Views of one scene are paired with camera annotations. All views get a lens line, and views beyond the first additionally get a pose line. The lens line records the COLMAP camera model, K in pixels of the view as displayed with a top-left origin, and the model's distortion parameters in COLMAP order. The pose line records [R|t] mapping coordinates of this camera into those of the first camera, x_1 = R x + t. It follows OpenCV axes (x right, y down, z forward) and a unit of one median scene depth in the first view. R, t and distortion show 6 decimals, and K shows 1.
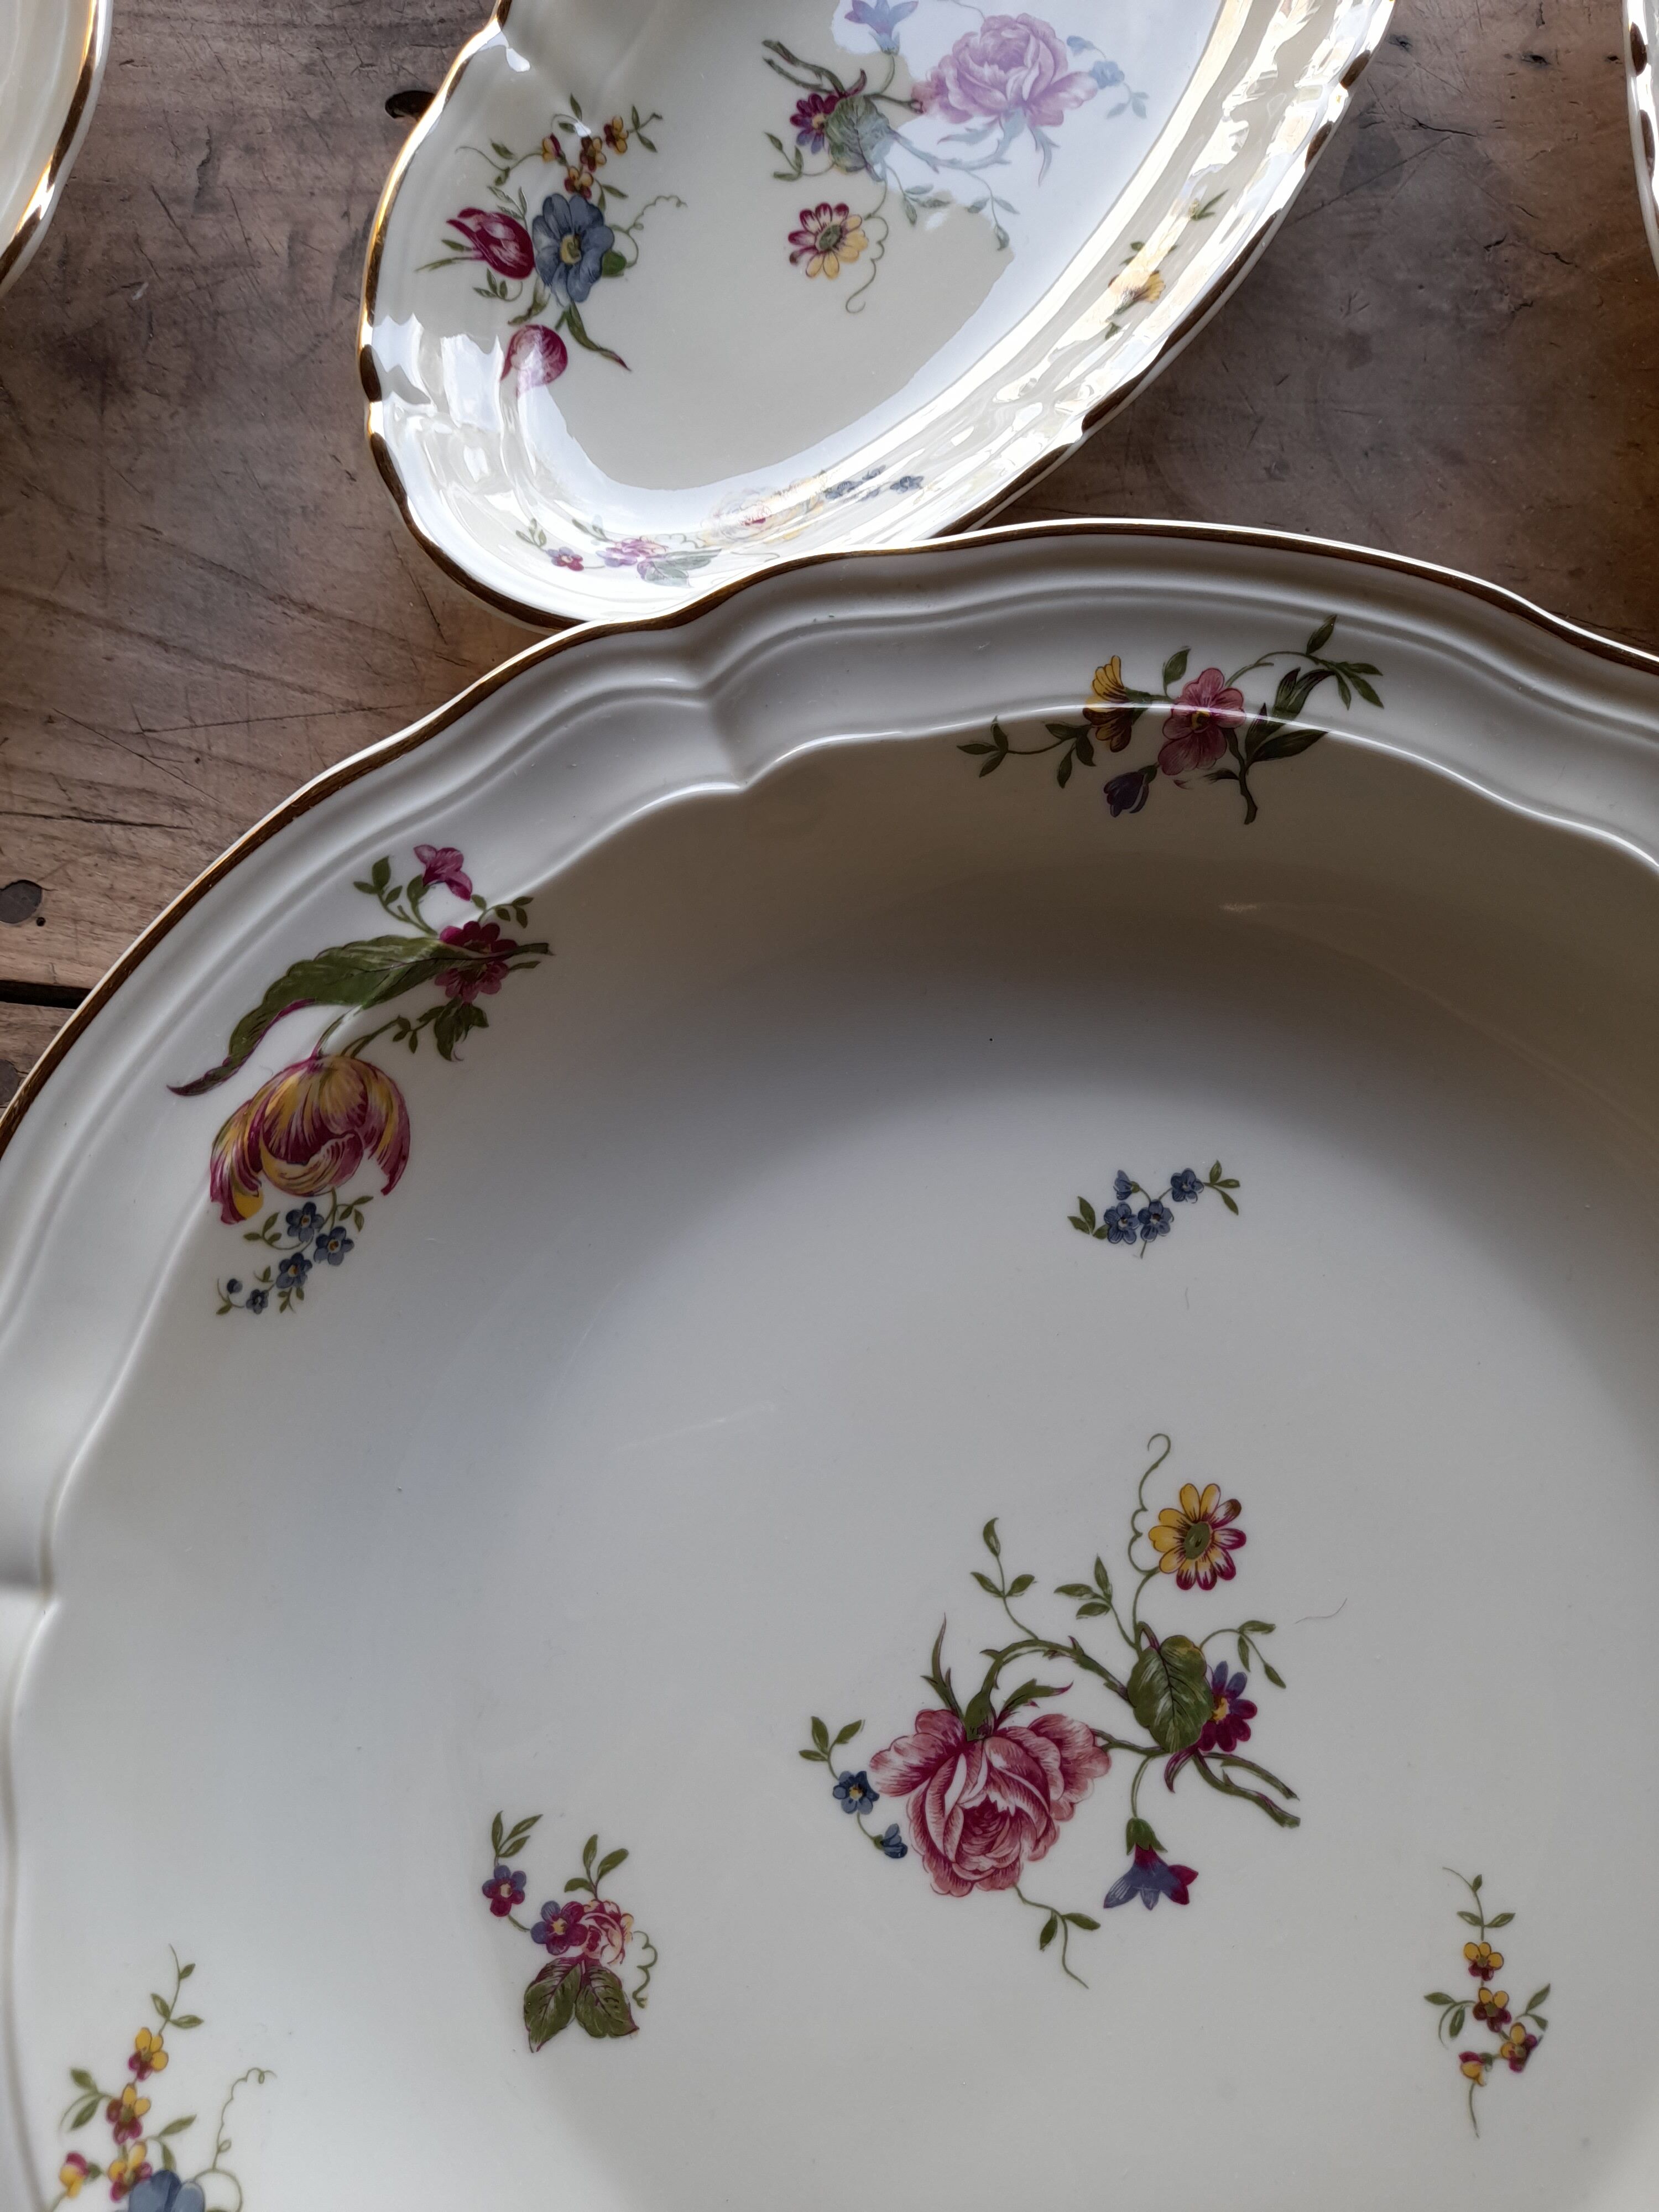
lens RADIAL K [[1669.6, 0, 820.1], [0, 1669.6, 1111.4], [0, 0, 1]] dist [0.048690, -0.089129]
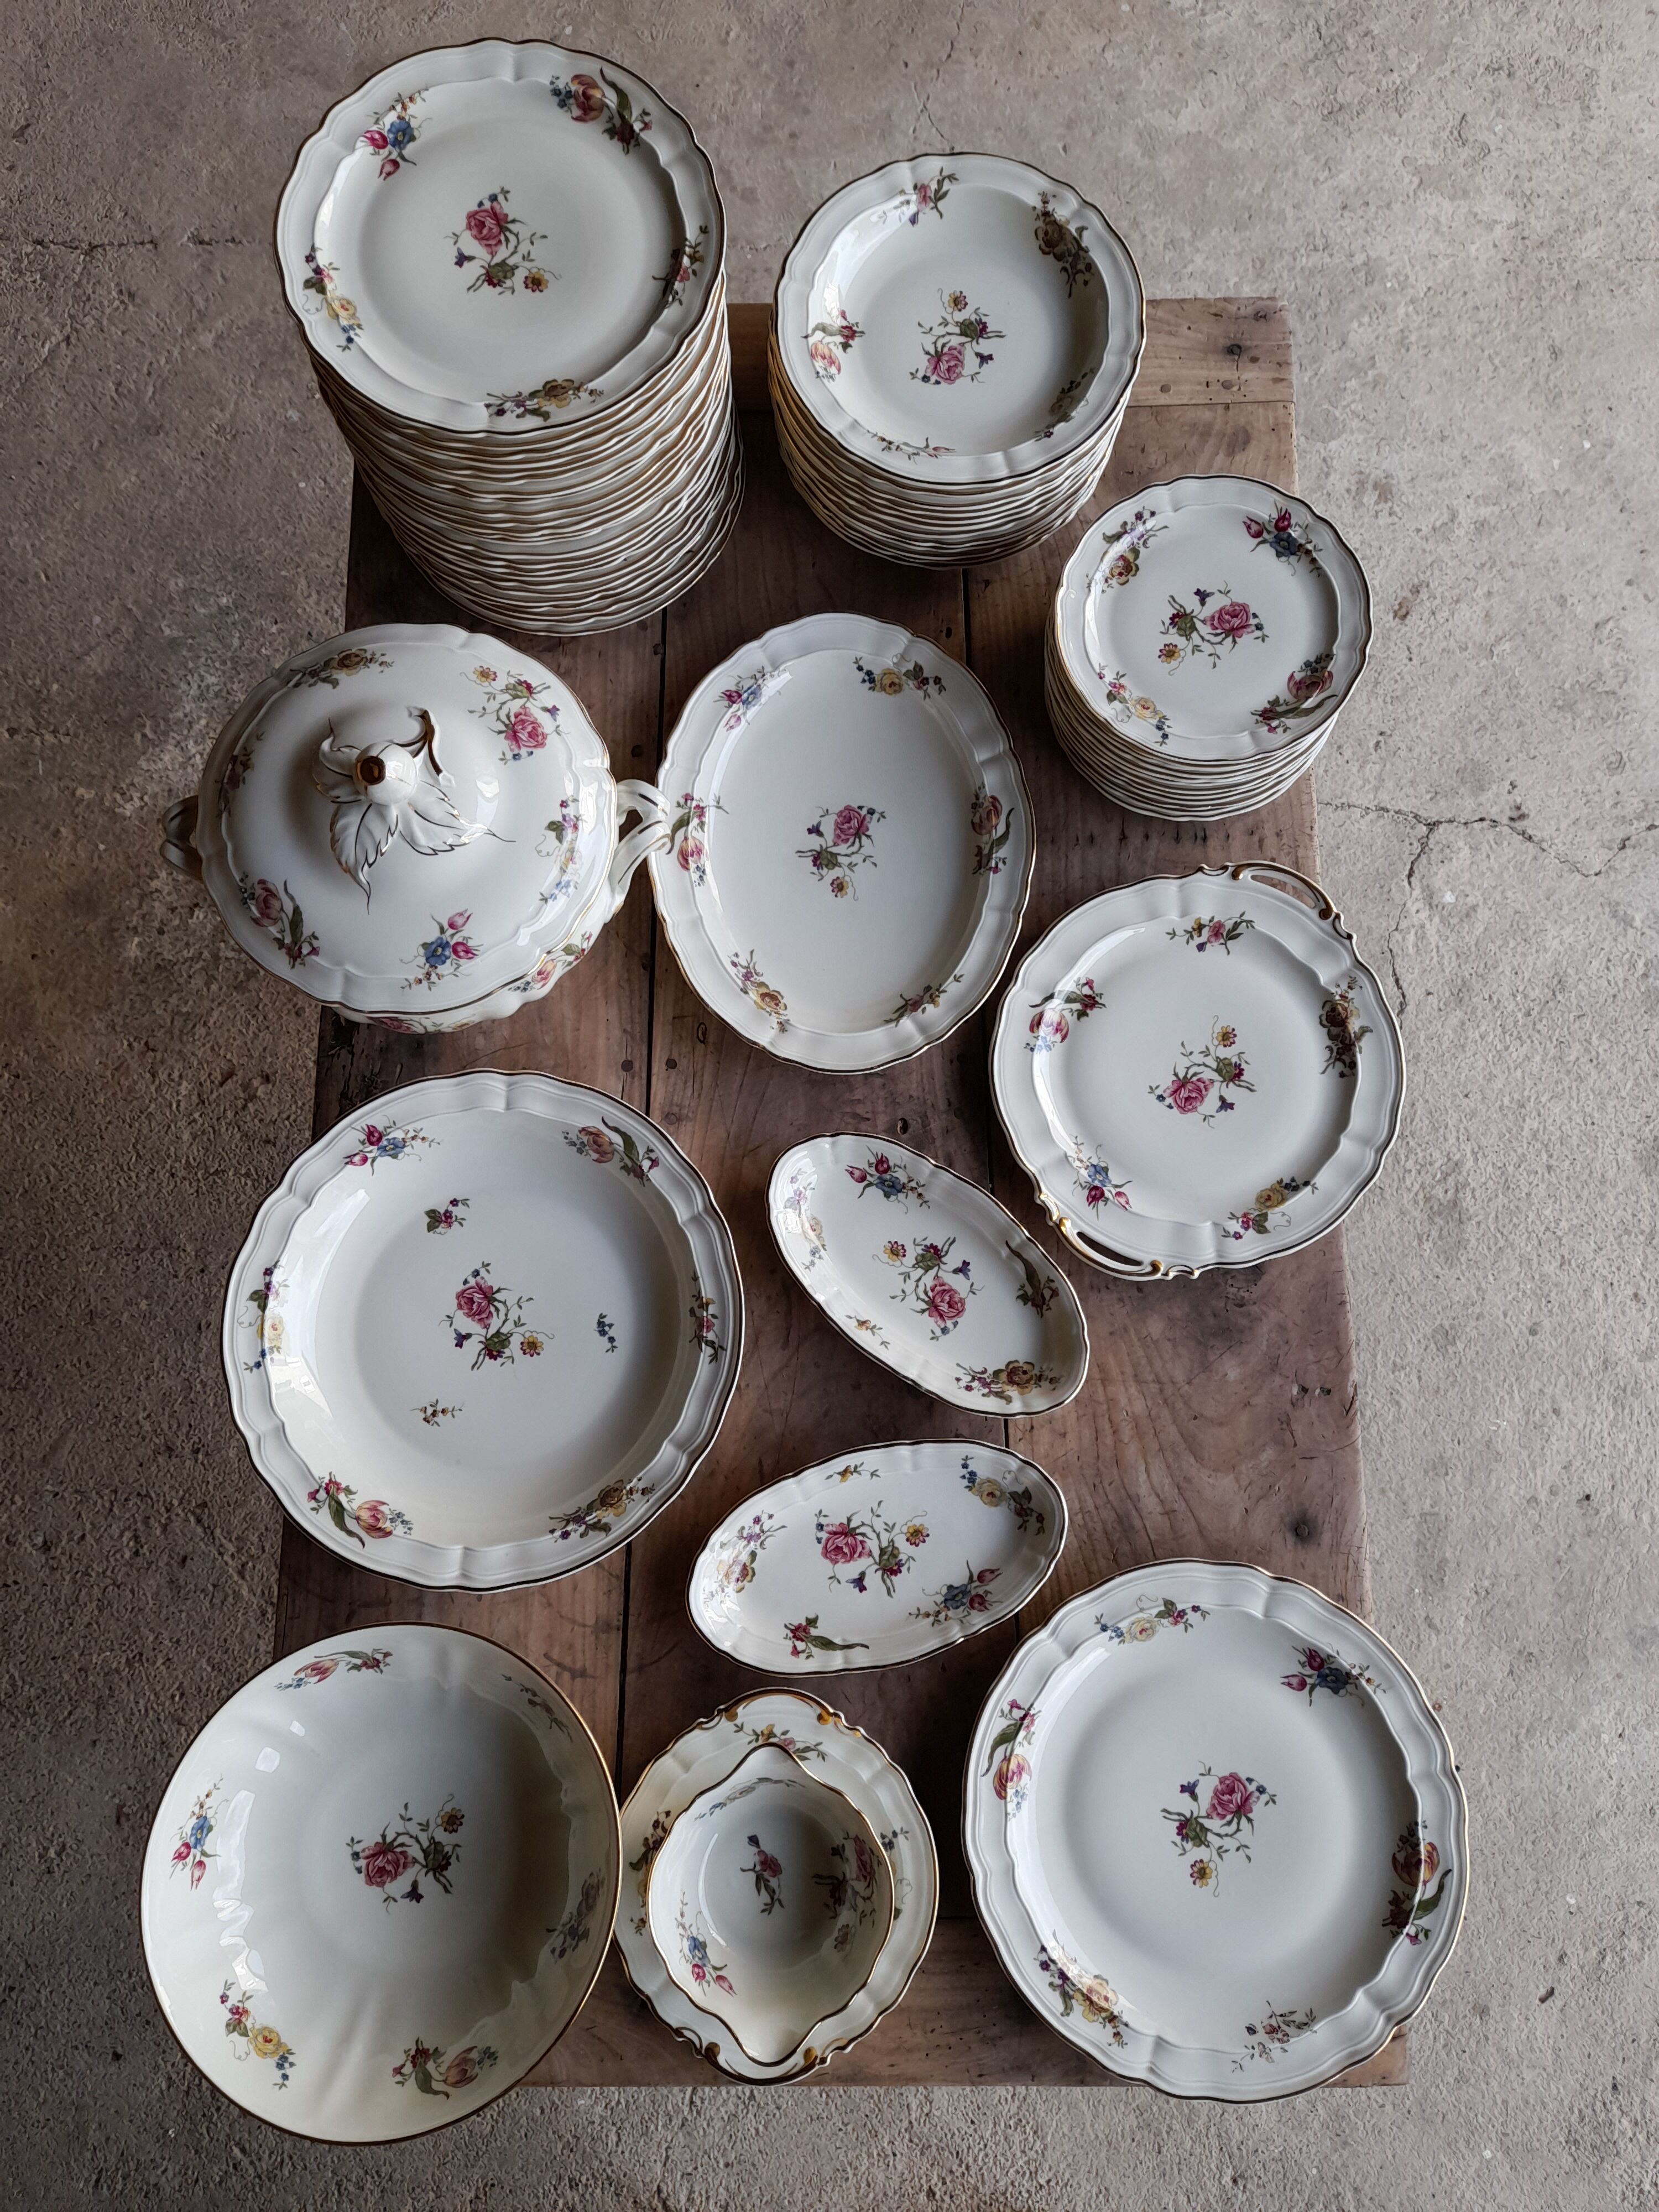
lens RADIAL K [[1602.3, 0, 816.7], [0, 1602.3, 1105.9], [0, 0, 1]] dist [0.063828, -0.071219]
pose [[0.082383, 0.963434, -0.254965, 0.789290], [-0.972666, 0.133460, 0.190022, -1.429963], [0.217101, 0.232341, 0.948095, -3.146182]]
